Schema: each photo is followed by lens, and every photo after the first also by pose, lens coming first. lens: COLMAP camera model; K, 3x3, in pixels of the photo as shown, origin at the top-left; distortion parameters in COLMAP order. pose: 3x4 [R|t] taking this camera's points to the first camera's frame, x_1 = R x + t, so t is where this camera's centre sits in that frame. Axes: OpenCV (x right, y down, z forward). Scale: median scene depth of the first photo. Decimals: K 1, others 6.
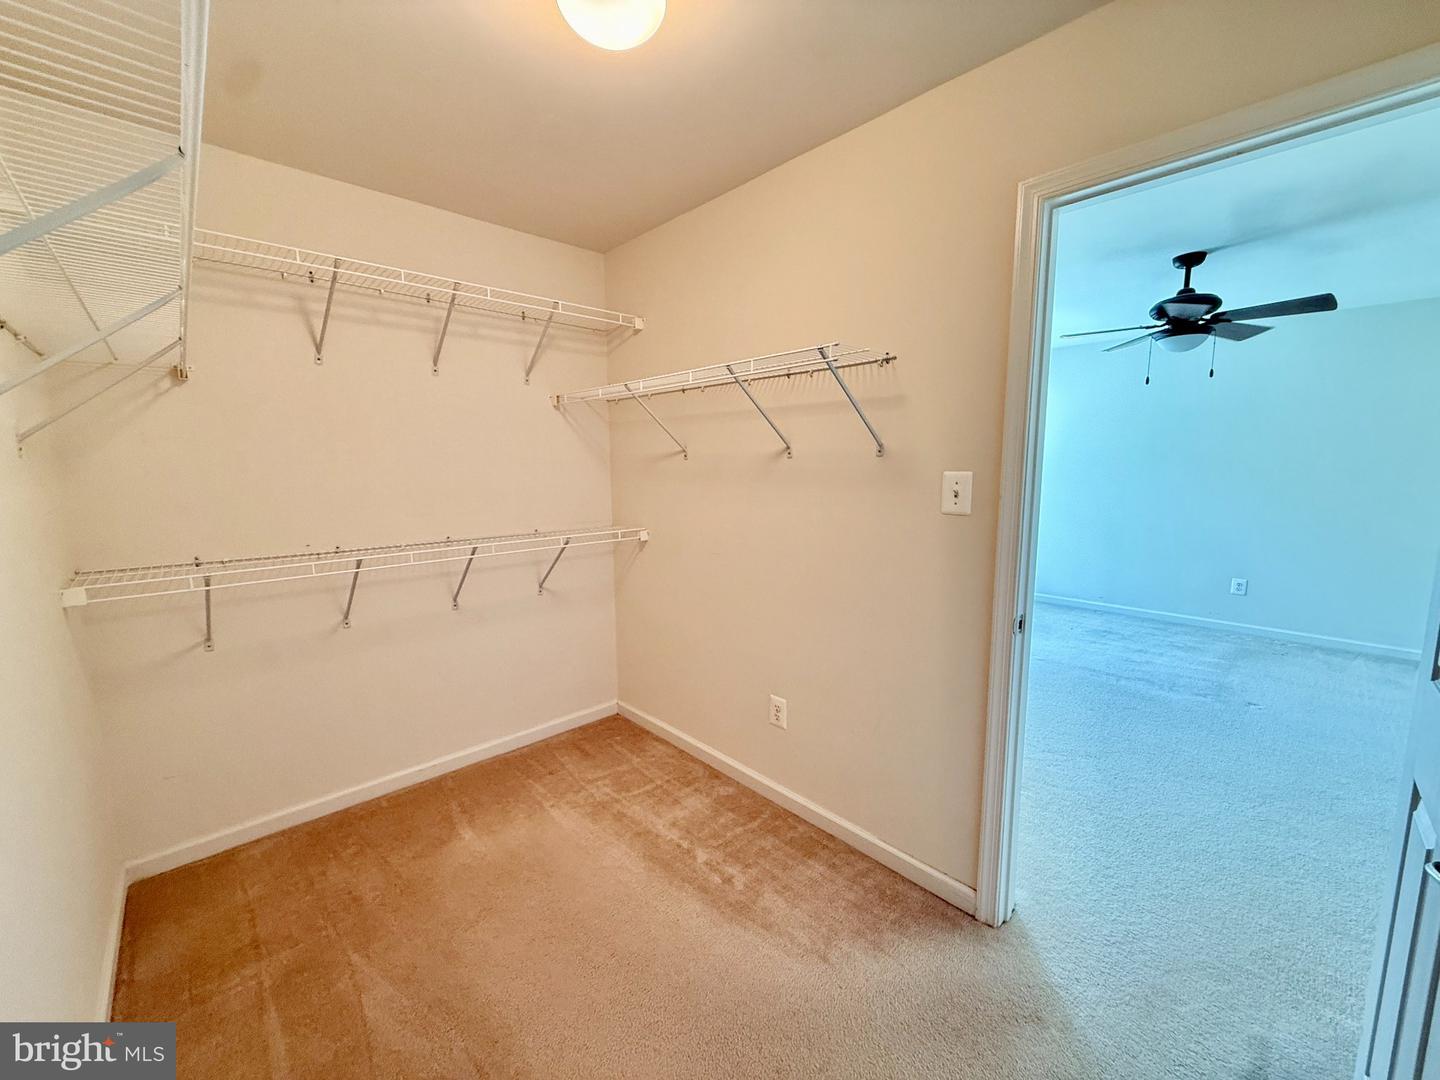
lens RADIAL K [[572.1, 0, 718.9], [0, 572.1, 537.9], [0, 0, 1]] dist [0.000066, 0.000037]
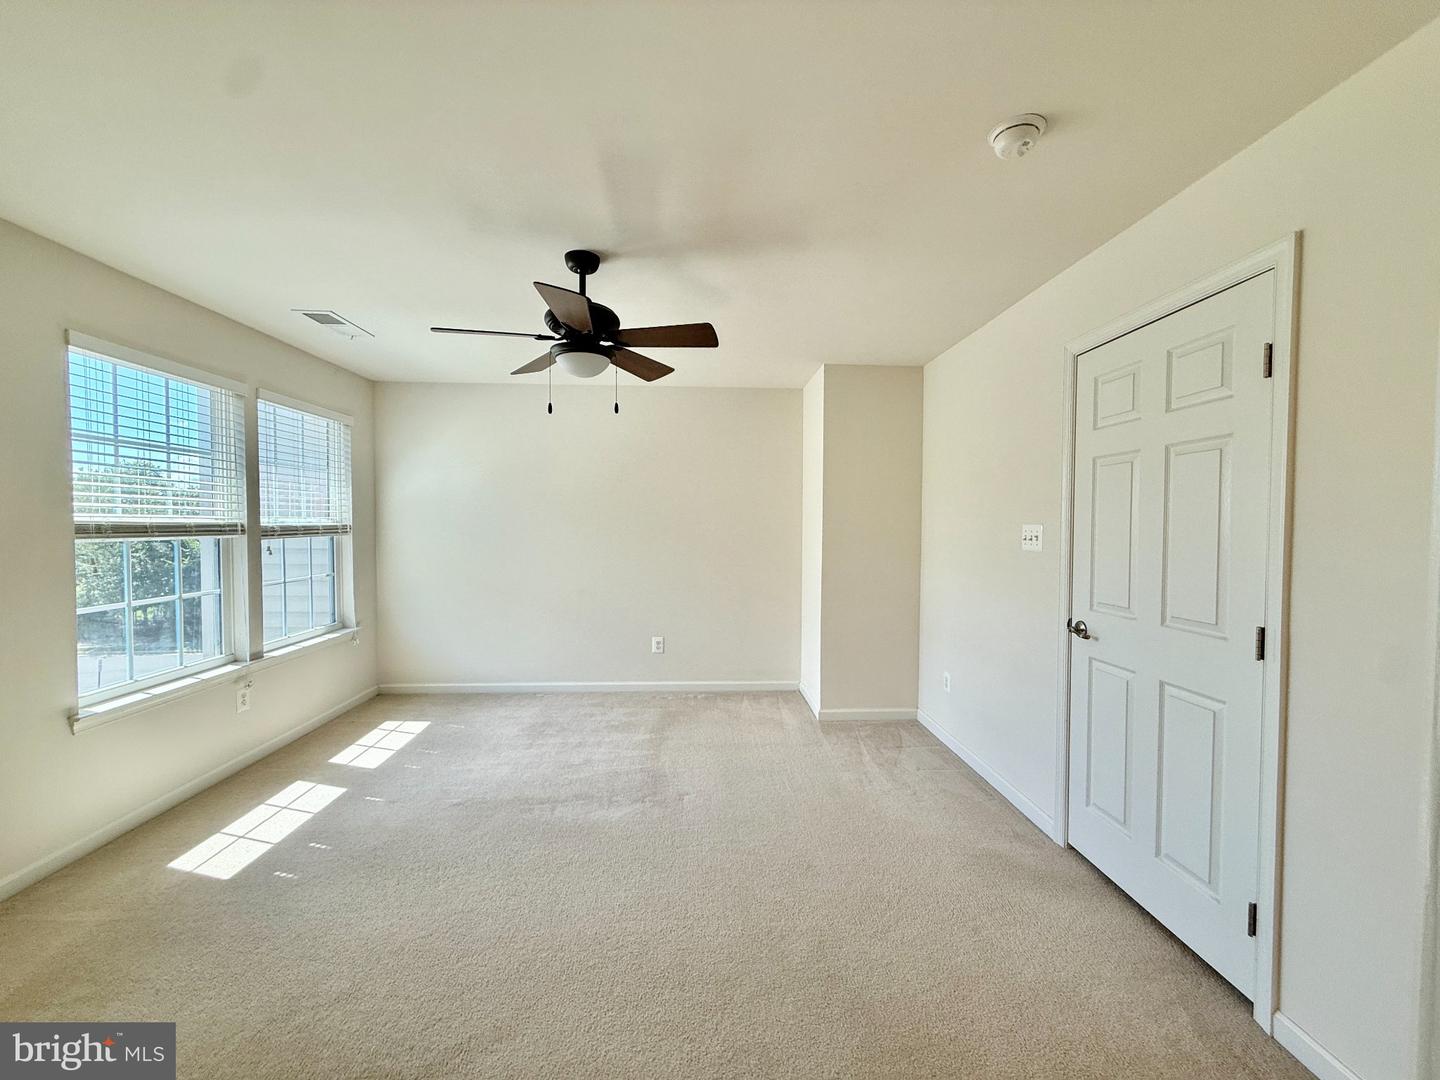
lens RADIAL K [[572.1, 0, 718.7], [0, 572.1, 538.7], [0, 0, 1]] dist [0.000066, 0.000037]
pose [[0.648301, -0.014600, 0.761244, 0.253479], [0.092596, 0.993907, -0.059796, -0.033569], [-0.755732, 0.109254, 0.645703, 0.292610]]
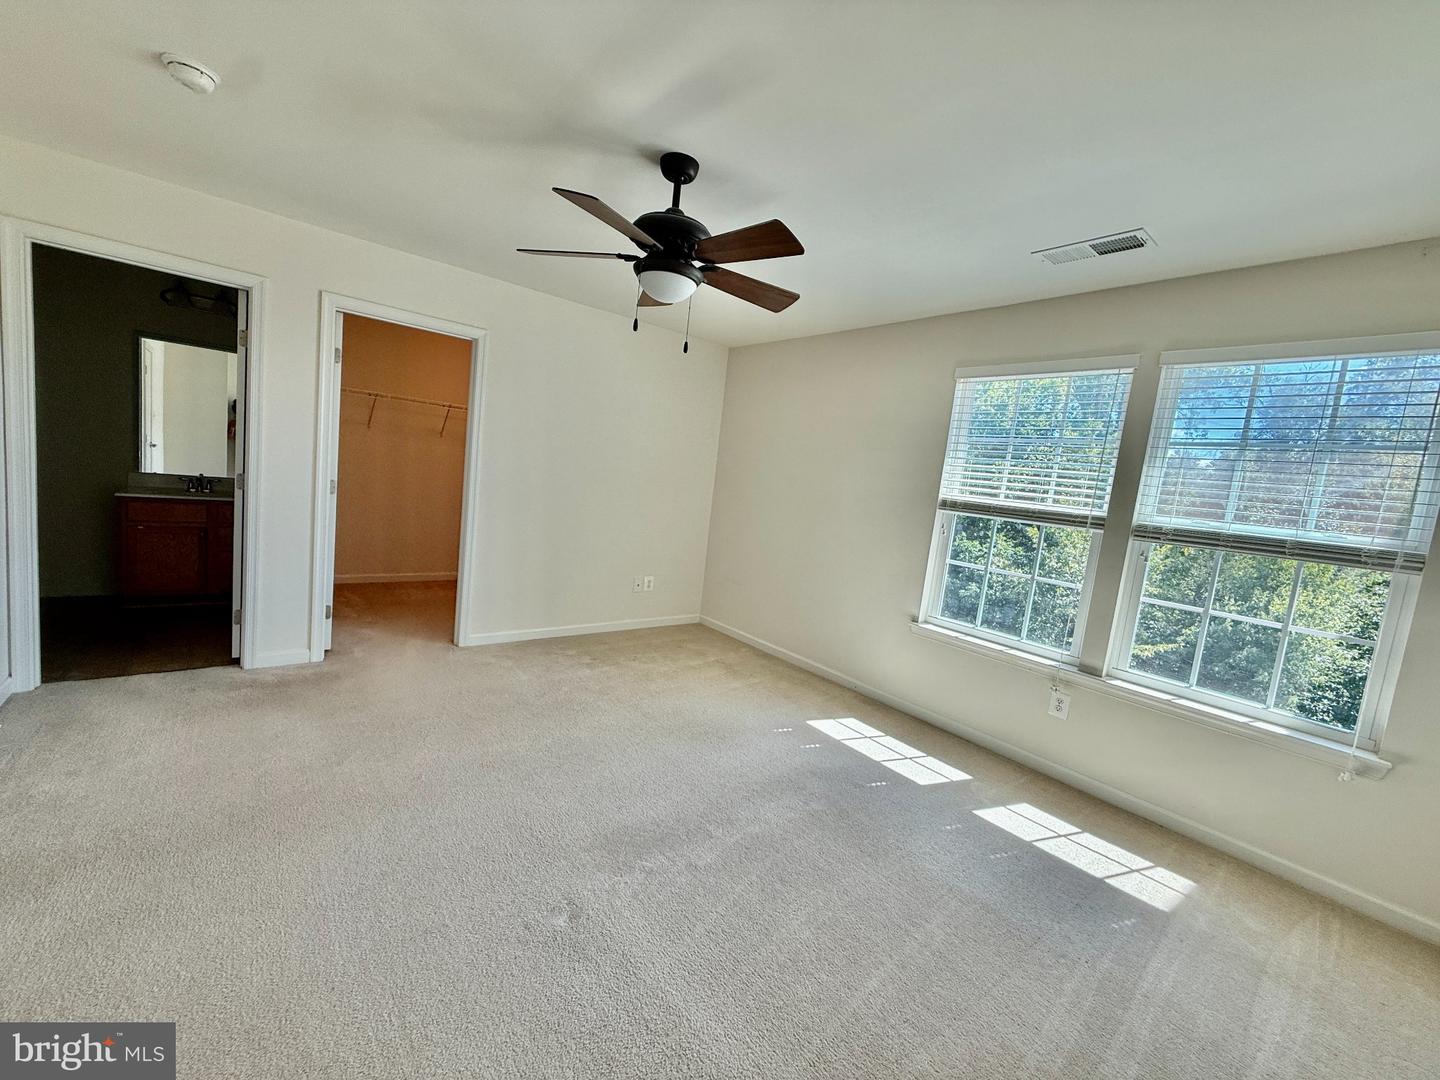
lens RADIAL K [[572.1, 0, 722.9], [0, 572.1, 541.5], [0, 0, 1]] dist [0.000066, 0.000037]
pose [[-0.062249, 0.107202, -0.992287, 1.107905], [-0.243660, 0.962499, 0.119270, -0.100692], [0.967861, 0.249205, -0.033794, 0.849915]]
